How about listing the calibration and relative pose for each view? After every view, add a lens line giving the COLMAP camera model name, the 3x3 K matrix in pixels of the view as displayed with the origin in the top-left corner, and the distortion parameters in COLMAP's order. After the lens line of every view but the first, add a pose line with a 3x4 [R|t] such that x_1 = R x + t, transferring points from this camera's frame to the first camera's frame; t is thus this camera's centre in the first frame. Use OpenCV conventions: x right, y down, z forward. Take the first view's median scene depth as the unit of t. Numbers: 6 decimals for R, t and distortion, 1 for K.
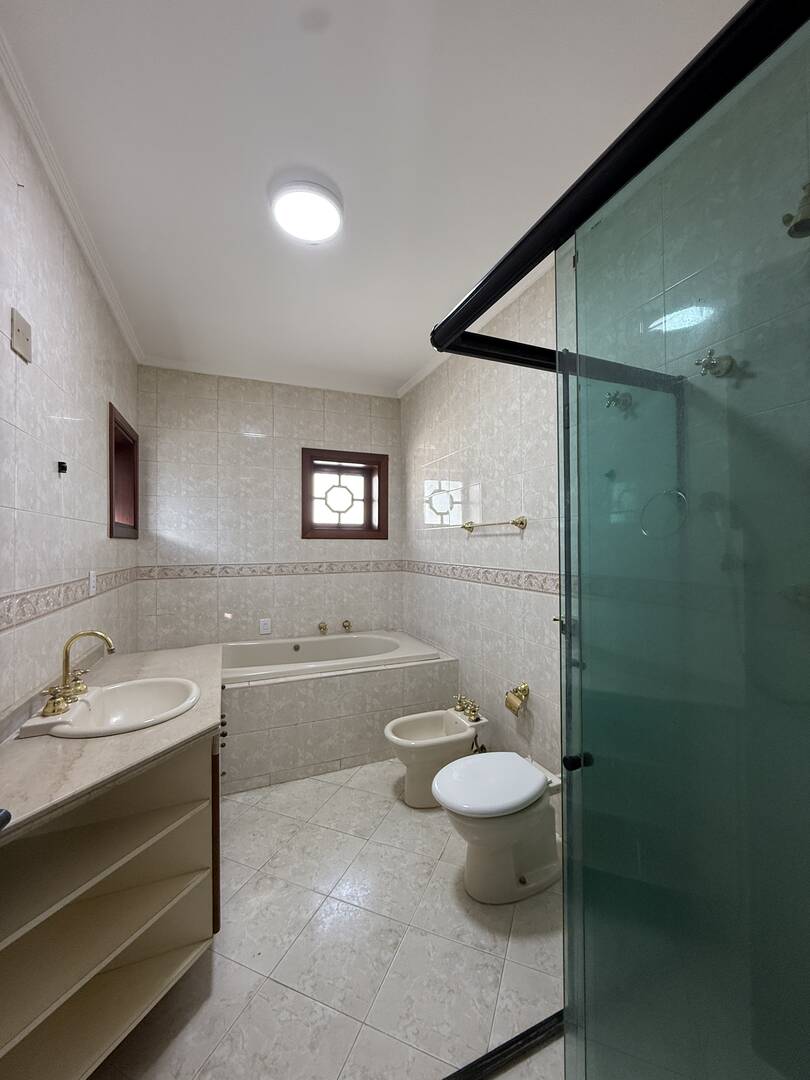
lens RADIAL K [[431.6, 0, 409.7], [0, 431.6, 540.3], [0, 0, 1]] dist [-0.000318, 0.000288]
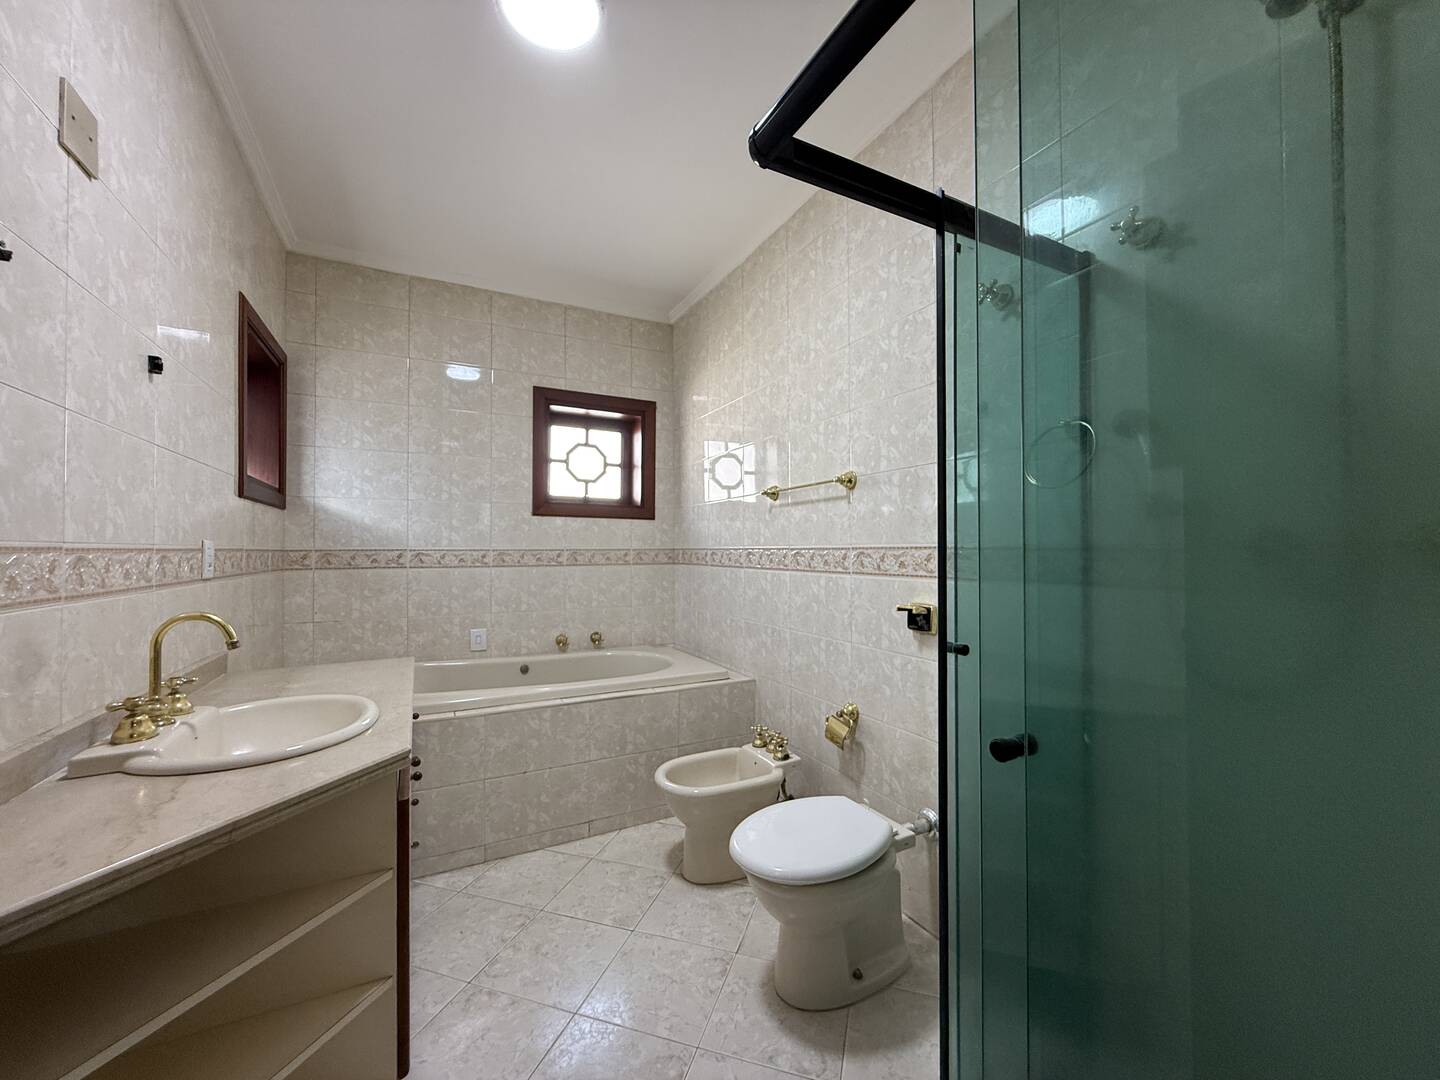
lens RADIAL K [[575.5, 0, 722.3], [0, 575.5, 544.1], [0, 0, 1]] dist [-0.000318, 0.000288]
pose [[0.996611, 0.005915, 0.082047, -0.030739], [-0.005906, 0.999982, -0.000353, 0.069807], [-0.082047, -0.000133, 0.996628, 0.066349]]
